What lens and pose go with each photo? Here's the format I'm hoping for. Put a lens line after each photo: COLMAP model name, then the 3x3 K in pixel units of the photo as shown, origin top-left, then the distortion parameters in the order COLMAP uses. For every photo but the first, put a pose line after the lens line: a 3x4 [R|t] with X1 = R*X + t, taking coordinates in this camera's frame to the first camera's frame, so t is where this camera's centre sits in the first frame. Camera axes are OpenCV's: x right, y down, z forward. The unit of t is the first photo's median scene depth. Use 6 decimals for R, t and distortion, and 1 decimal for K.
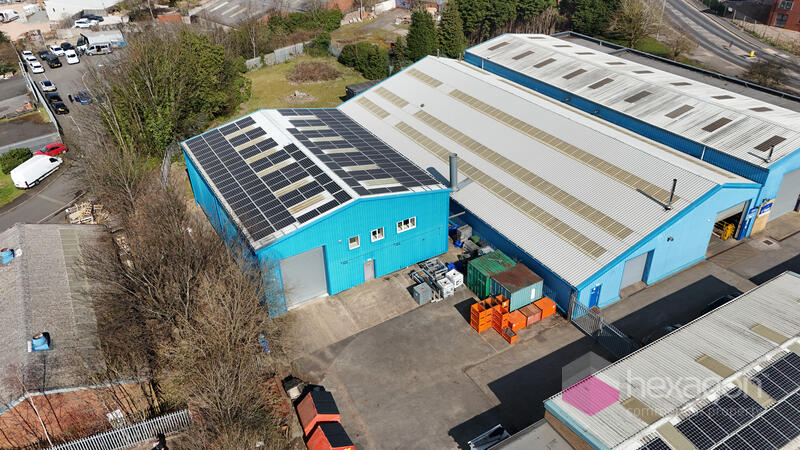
lens RADIAL K [[584.9, 0, 398.5], [0, 584.9, 222.9], [0, 0, 1]] dist [0.032325, -0.003518]
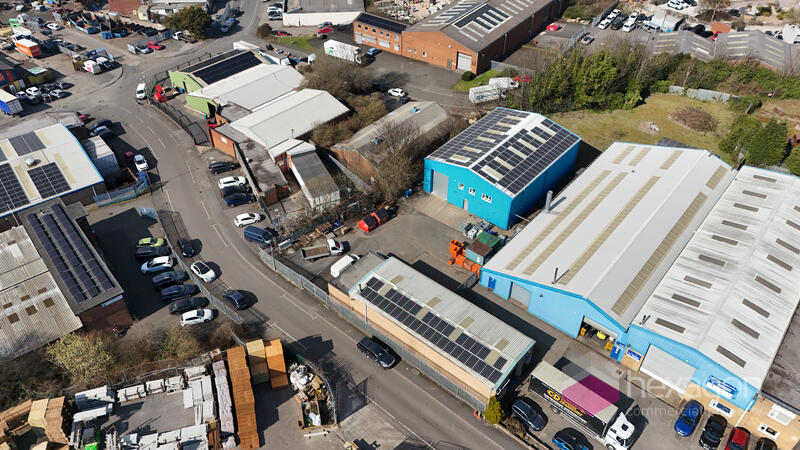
lens RADIAL K [[584.9, 0, 400.0], [0, 584.9, 226.0], [0, 0, 1]] dist [0.032325, -0.003518]
pose [[0.336302, 0.632473, -0.697767, 1.130534], [-0.516092, 0.743532, 0.425216, -0.513920], [0.787750, 0.217111, 0.576466, -0.259727]]
